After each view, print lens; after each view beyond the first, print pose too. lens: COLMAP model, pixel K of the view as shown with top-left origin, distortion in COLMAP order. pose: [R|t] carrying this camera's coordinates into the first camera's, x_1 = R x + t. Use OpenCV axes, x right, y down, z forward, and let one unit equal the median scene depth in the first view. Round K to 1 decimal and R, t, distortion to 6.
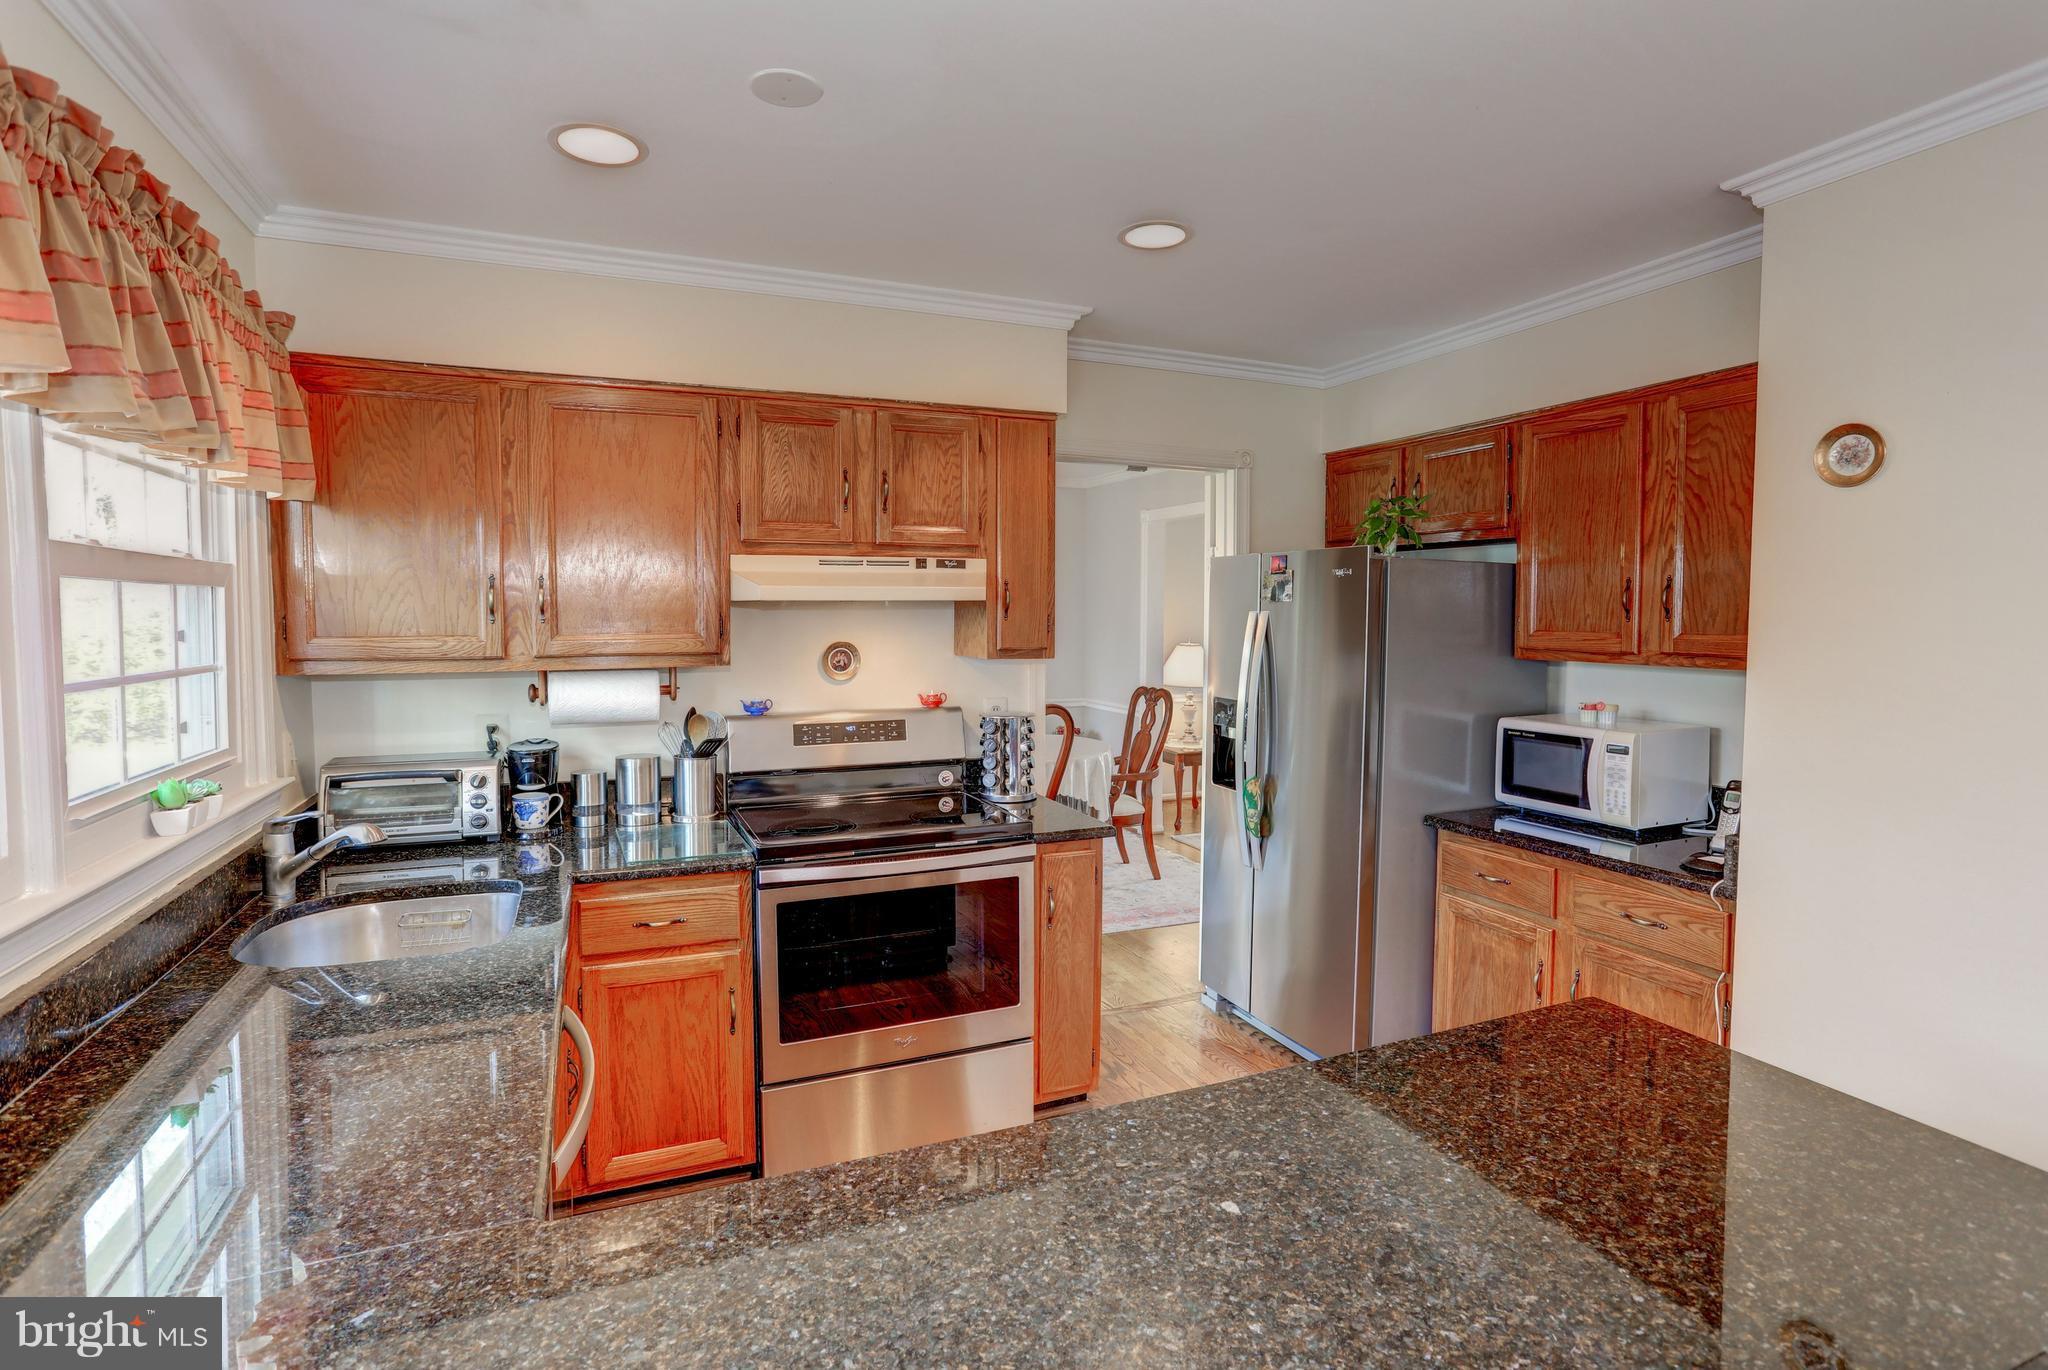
lens RADIAL K [[1008.1, 0, 1012.2], [0, 1008.1, 668.1], [0, 0, 1]] dist [-0.026192, 0.004011]
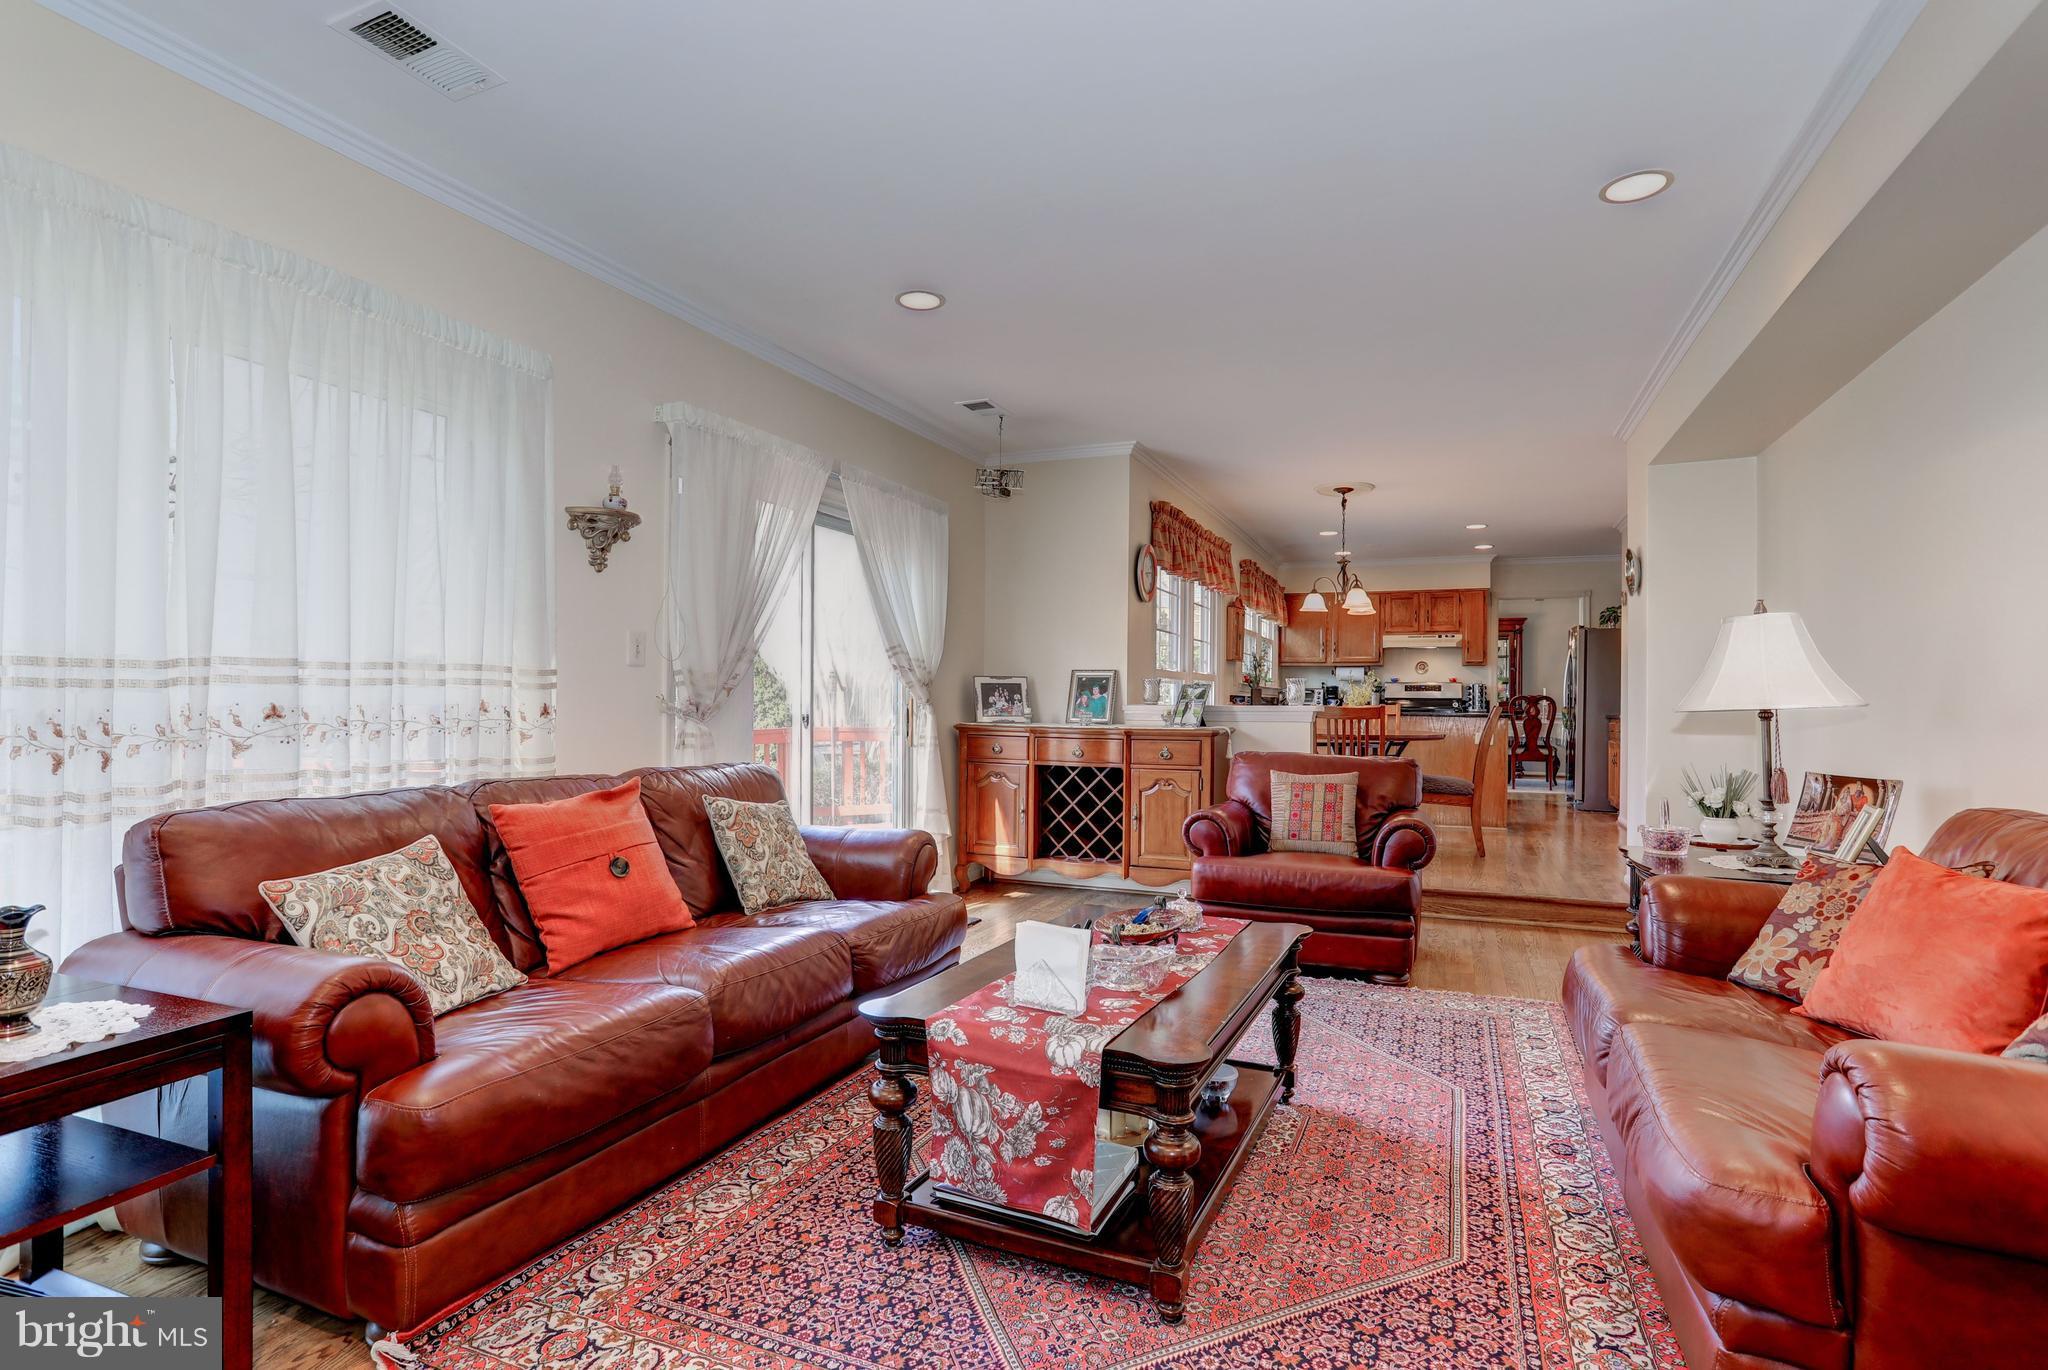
lens RADIAL K [[1008.1, 0, 1056.6], [0, 1008.1, 697.4], [0, 0, 1]] dist [-0.026192, 0.004011]
pose [[0.726206, 0.006471, -0.687447, 1.371291], [-0.048807, 0.997918, -0.042165, 0.324288], [0.685742, 0.064173, 0.725010, -2.456130]]
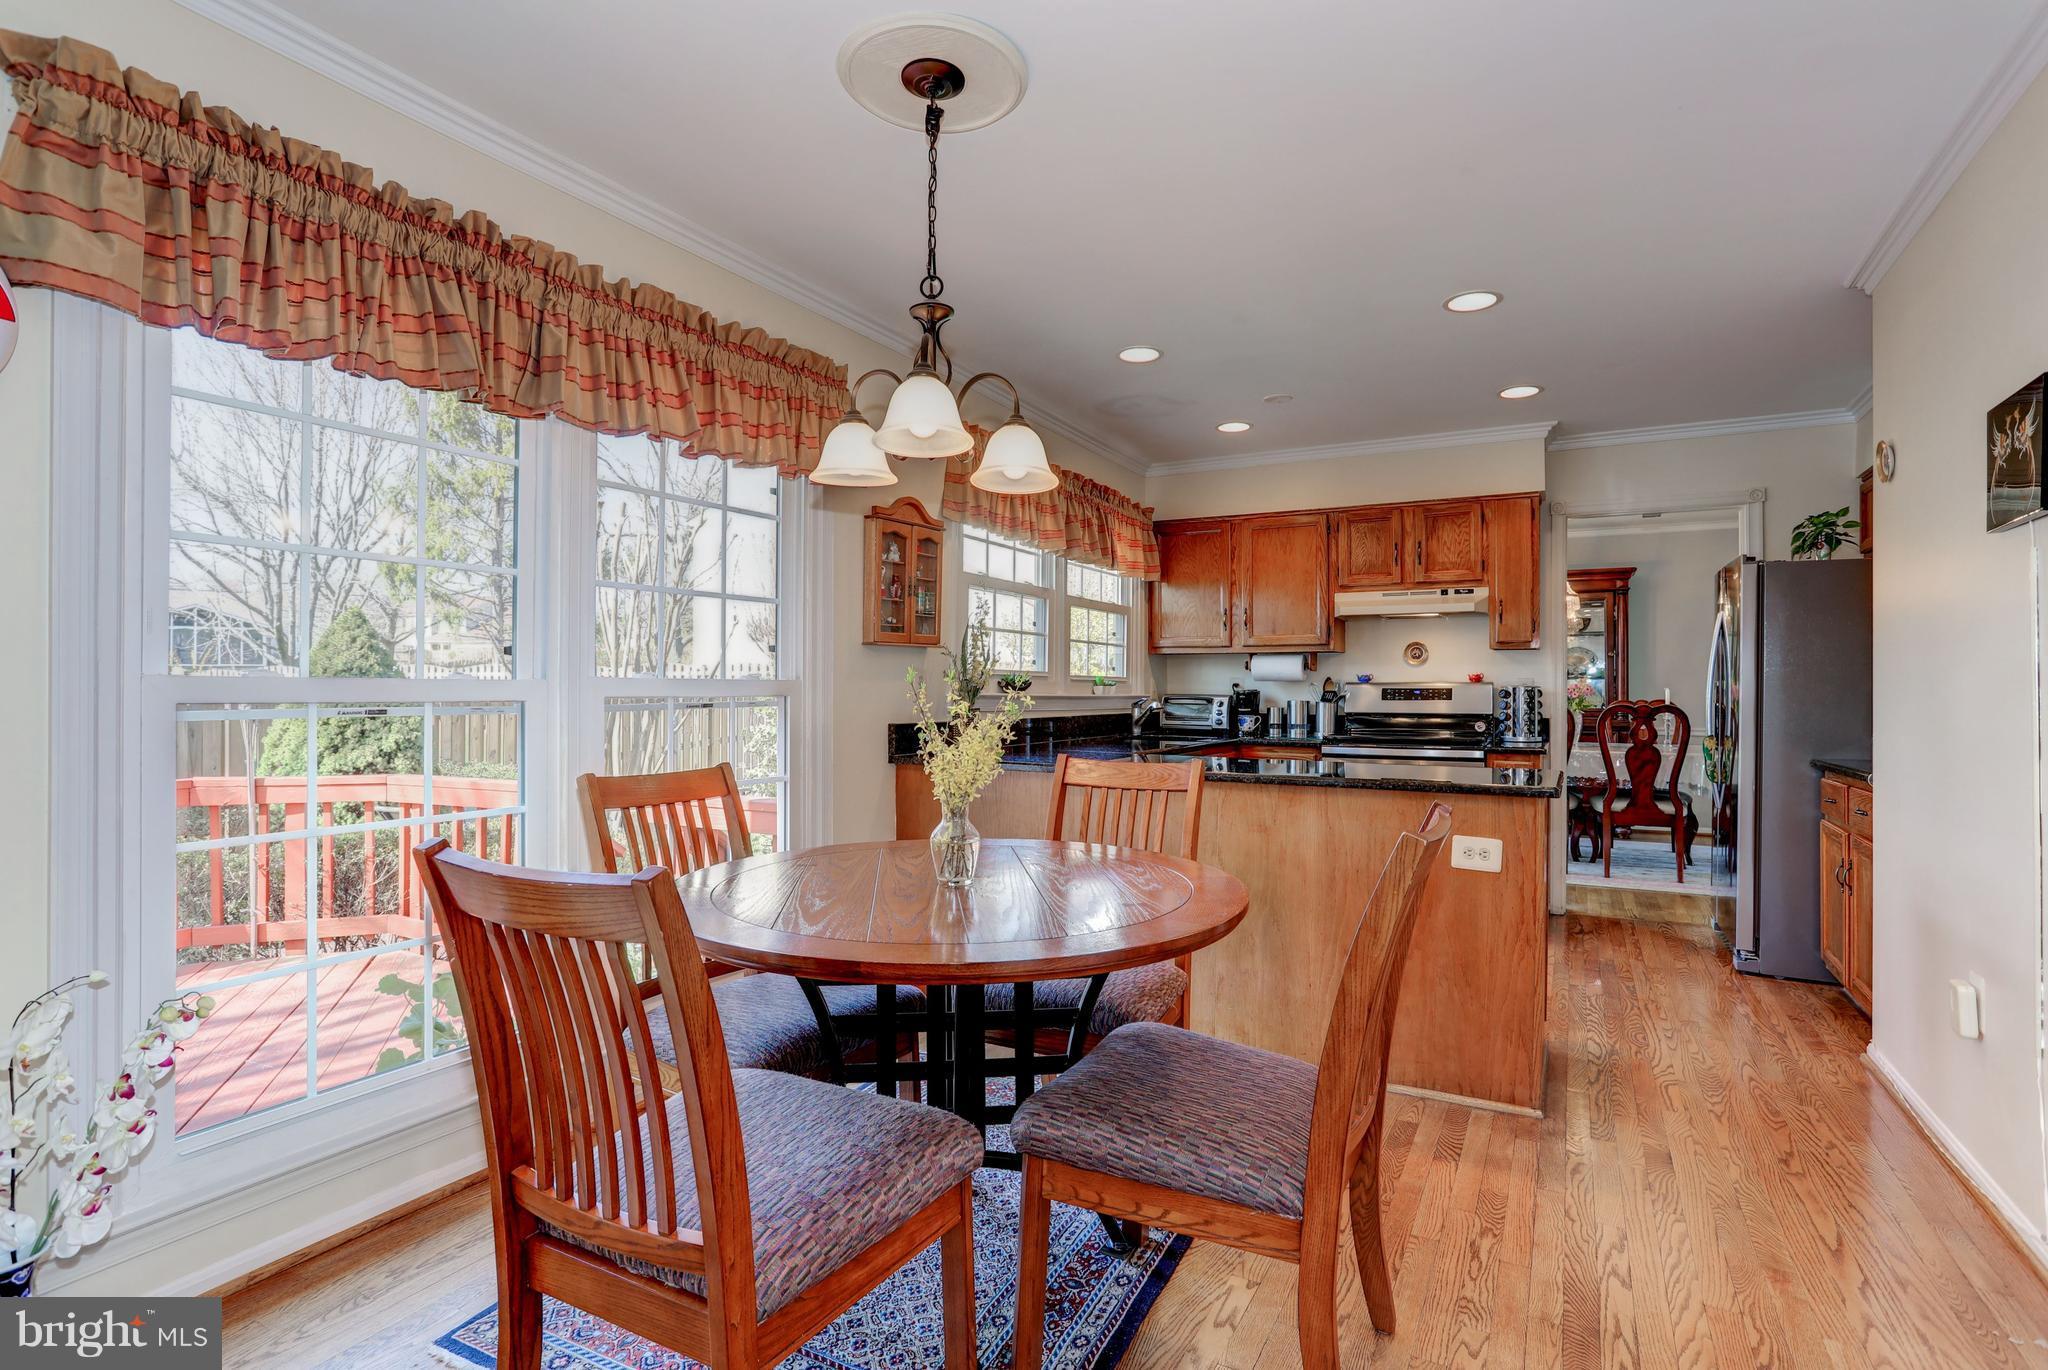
lens RADIAL K [[1008.1, 0, 1034.7], [0, 1008.1, 677.1], [0, 0, 1]] dist [-0.026192, 0.004011]
pose [[0.639785, -0.004653, -0.768540, 0.819572], [-0.047054, 0.997869, -0.045213, 0.159168], [0.767112, 0.065089, 0.638203, -0.651820]]
